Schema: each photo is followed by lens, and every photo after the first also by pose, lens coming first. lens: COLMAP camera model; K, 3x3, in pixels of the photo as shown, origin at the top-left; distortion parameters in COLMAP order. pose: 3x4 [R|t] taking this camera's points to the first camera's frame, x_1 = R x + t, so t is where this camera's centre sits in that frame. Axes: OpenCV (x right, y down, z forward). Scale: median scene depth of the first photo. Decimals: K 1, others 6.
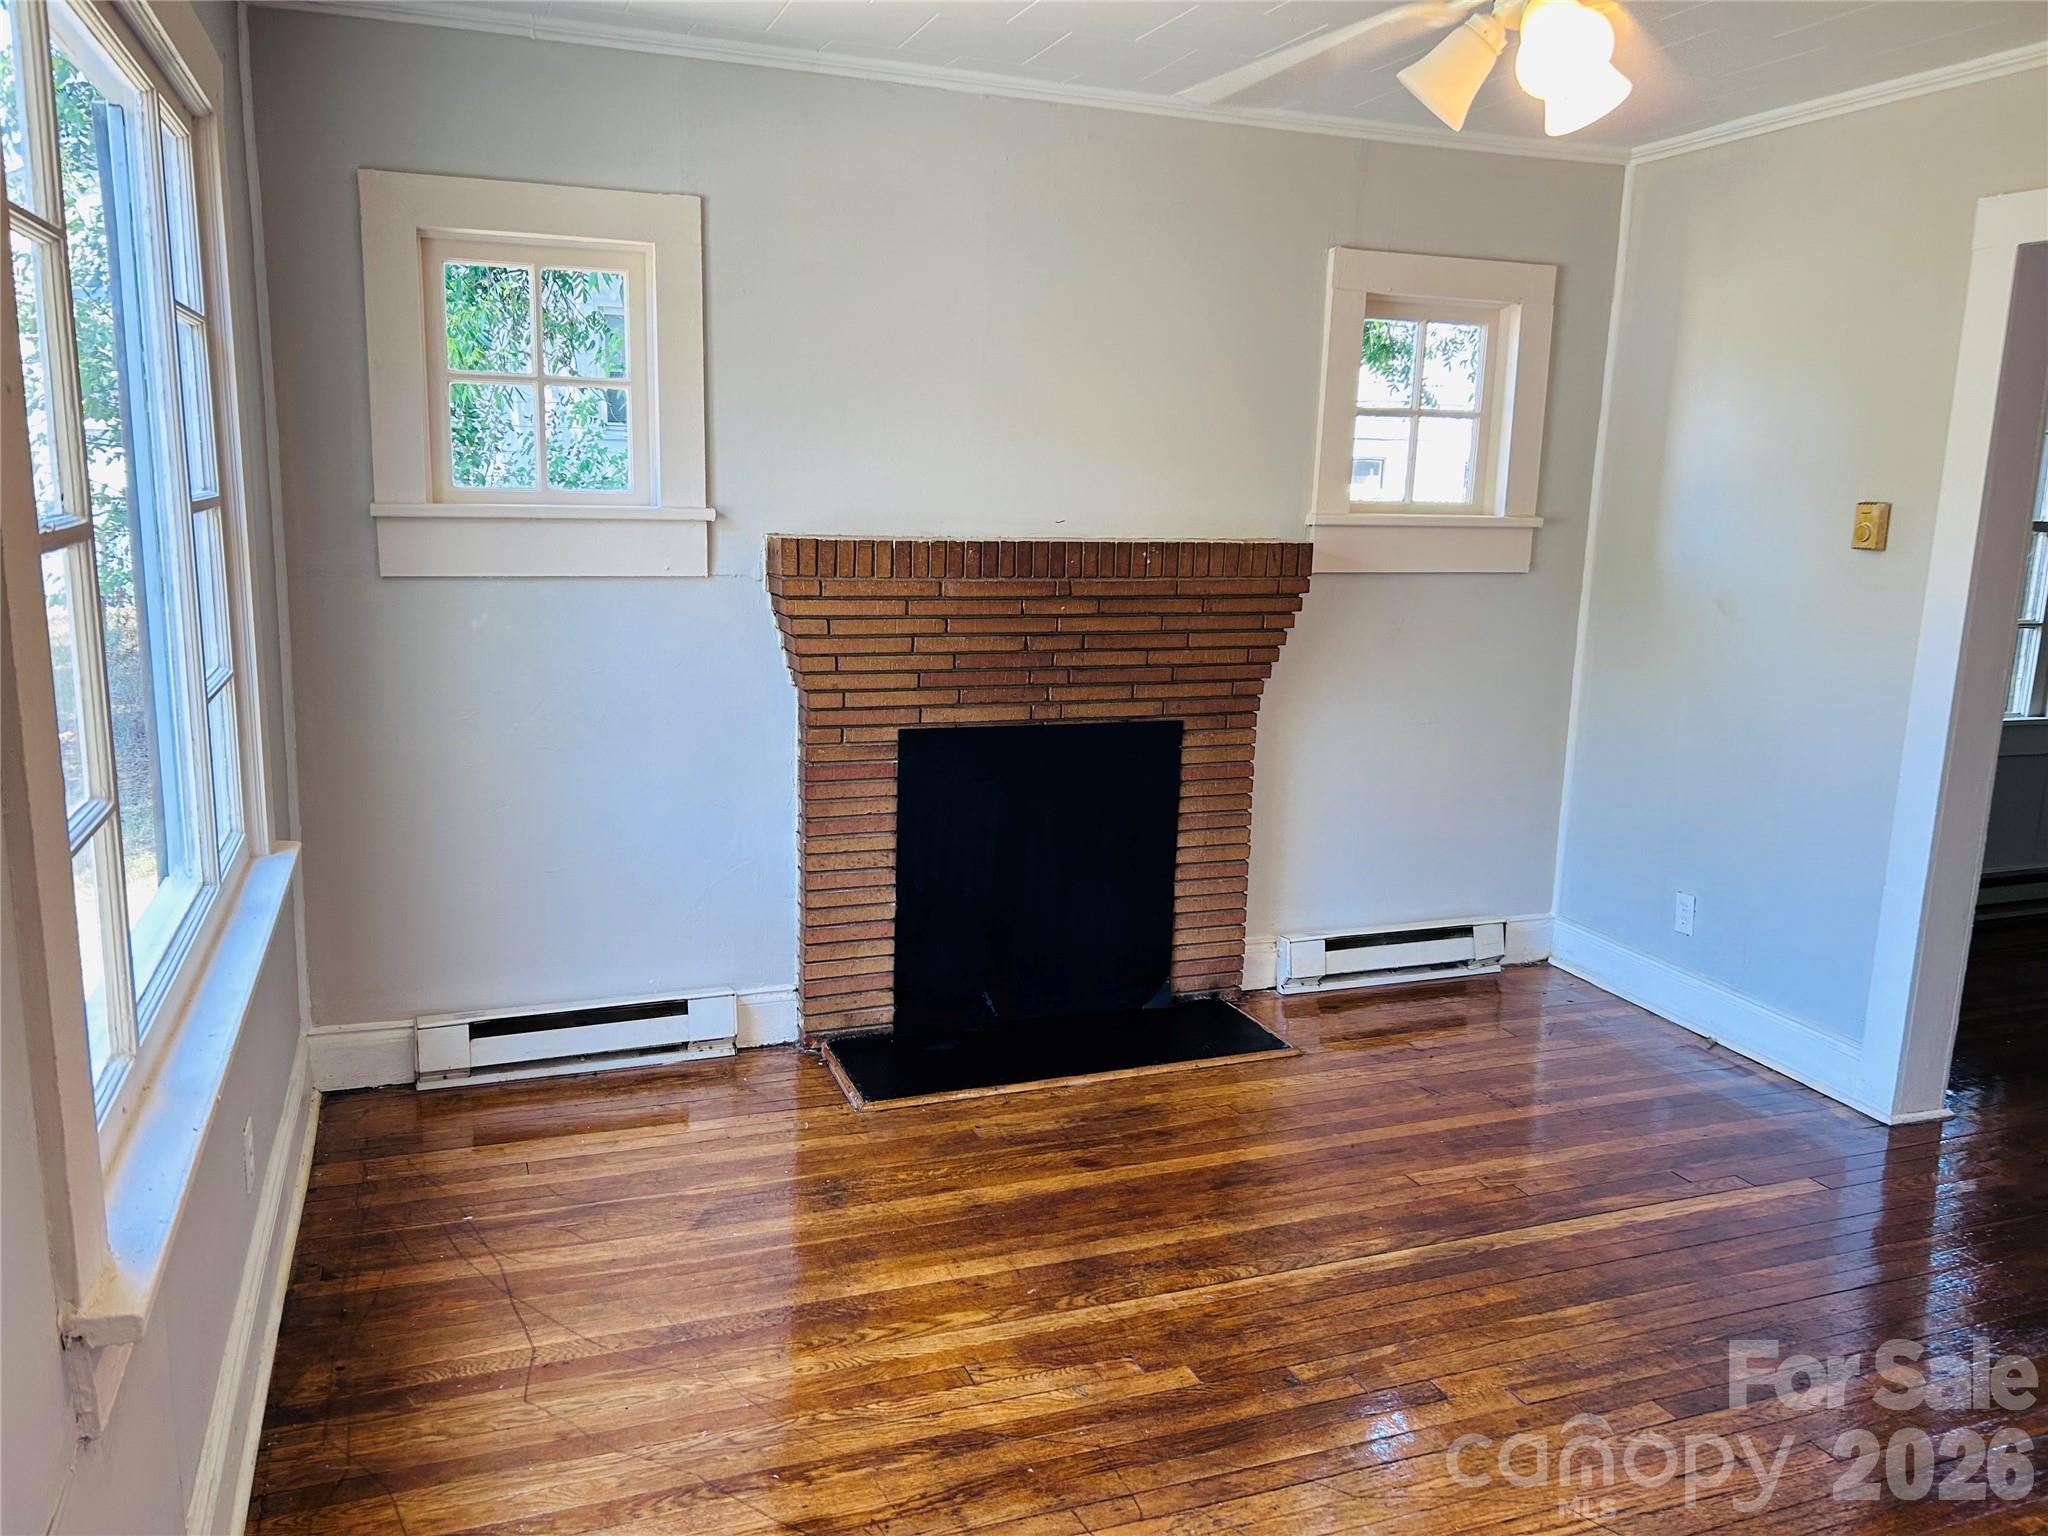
lens RADIAL K [[1554.7, 0, 1009.6], [0, 1554.7, 772.2], [0, 0, 1]] dist [0.069621, -0.074486]
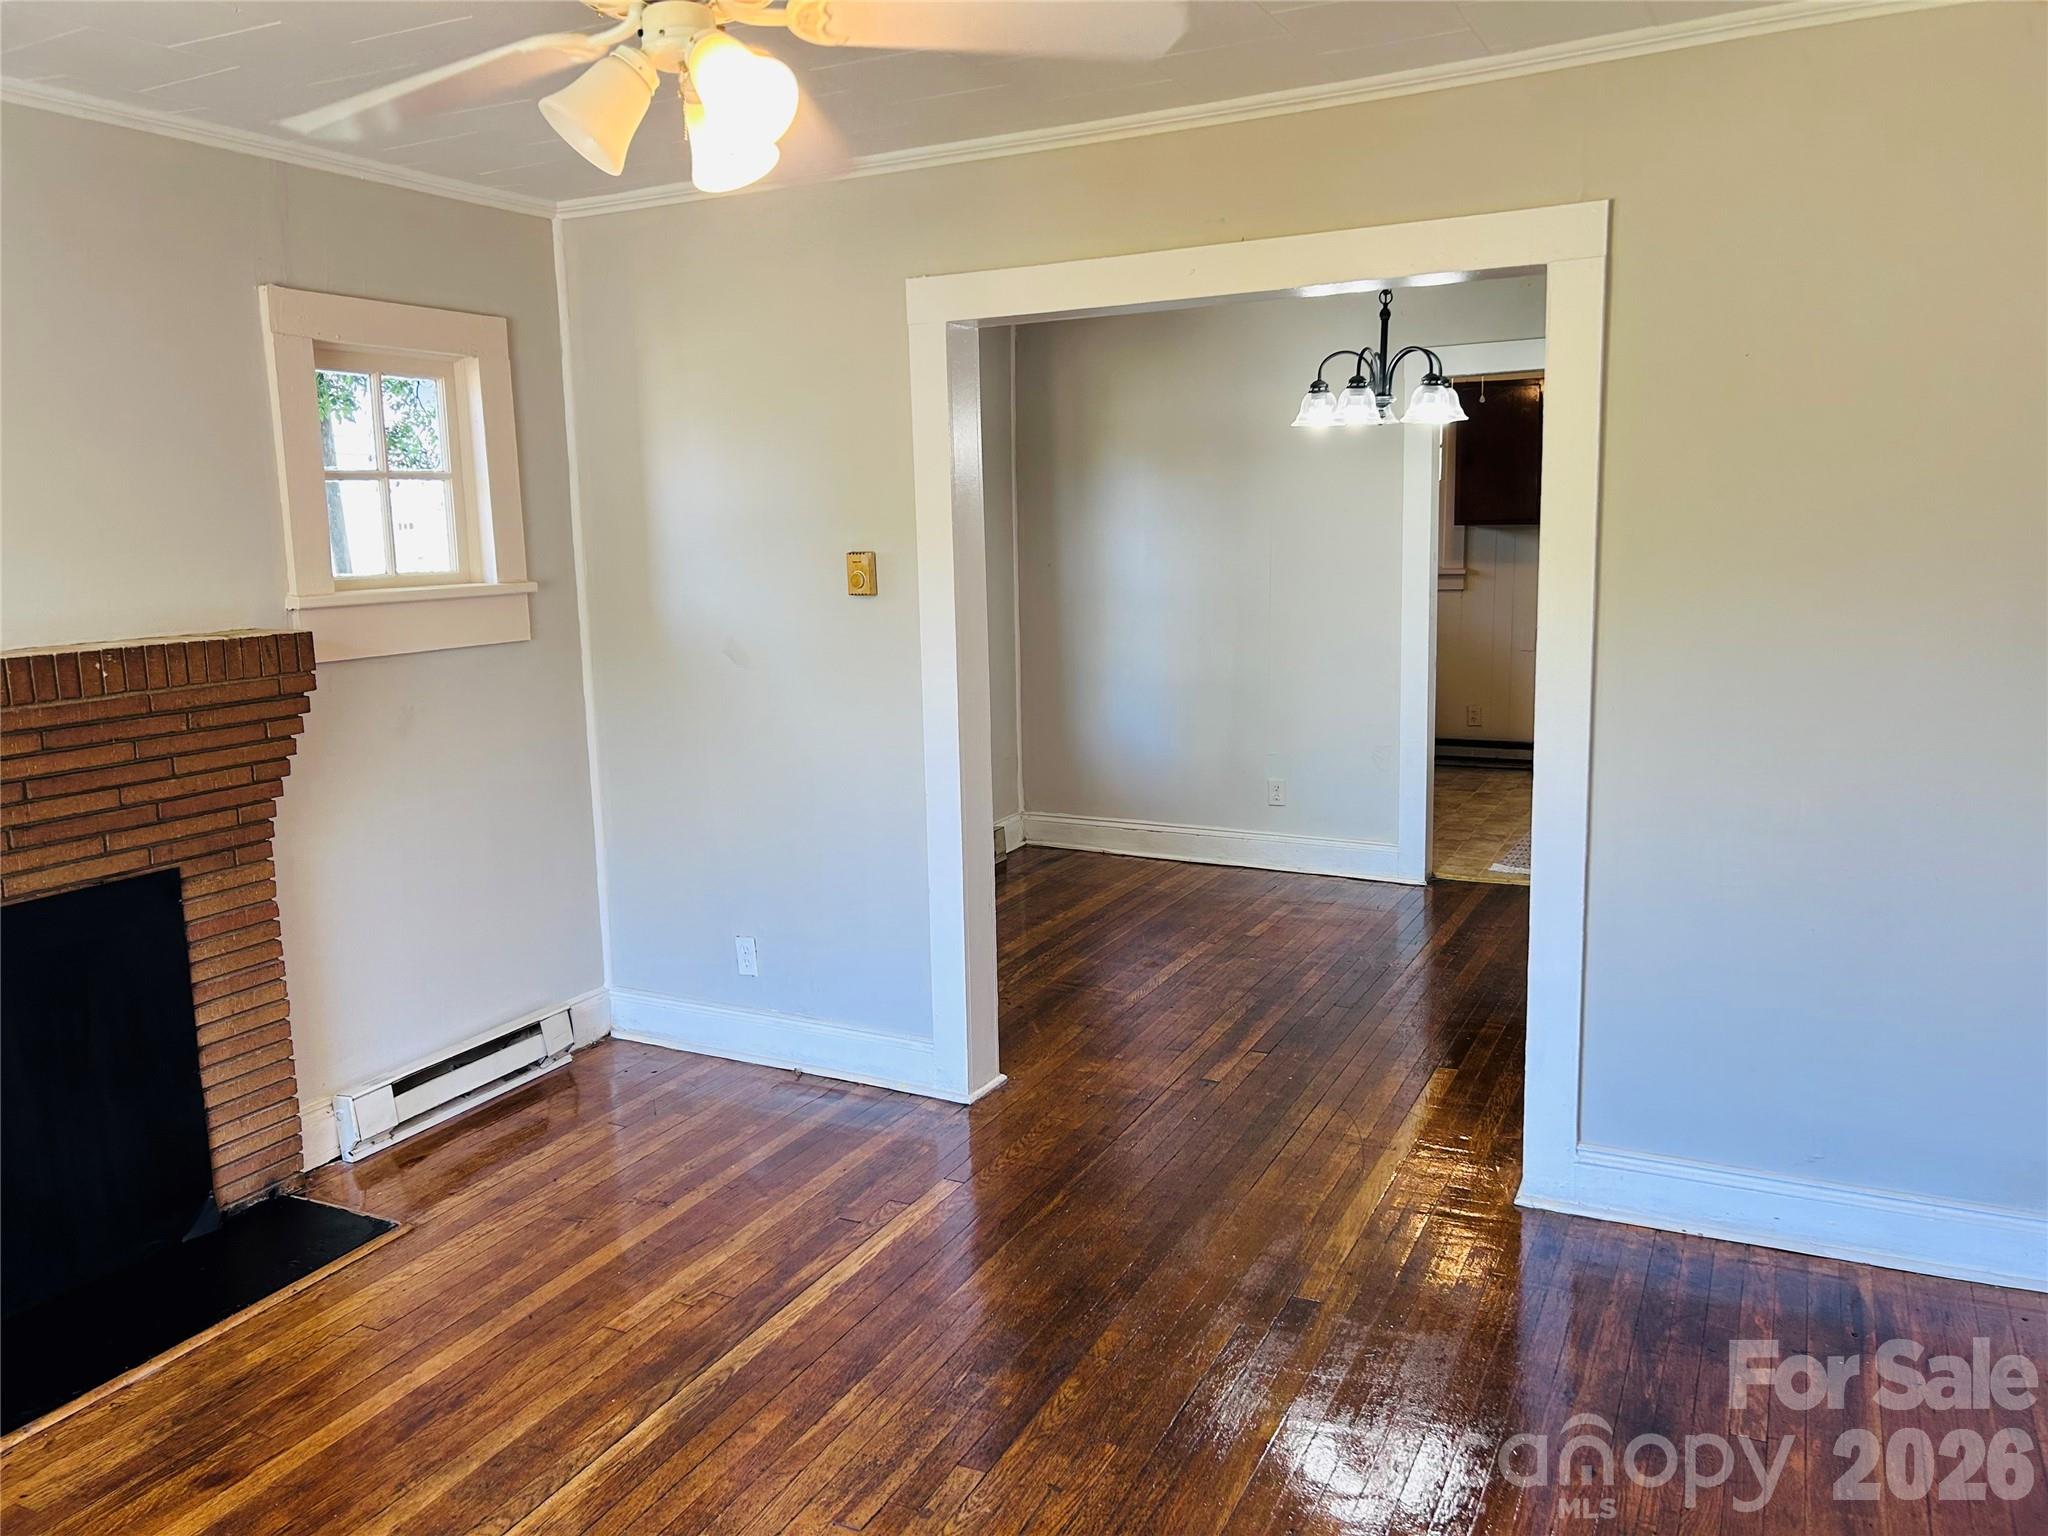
lens RADIAL K [[1554.7, 0, 977.7], [0, 1554.7, 749.8], [0, 0, 1]] dist [0.069621, -0.074486]
pose [[0.735297, -0.146771, 0.661662, -0.112925], [0.169612, 0.985054, 0.030018, -0.048293], [-0.656179, 0.090154, 0.749201, 0.133955]]
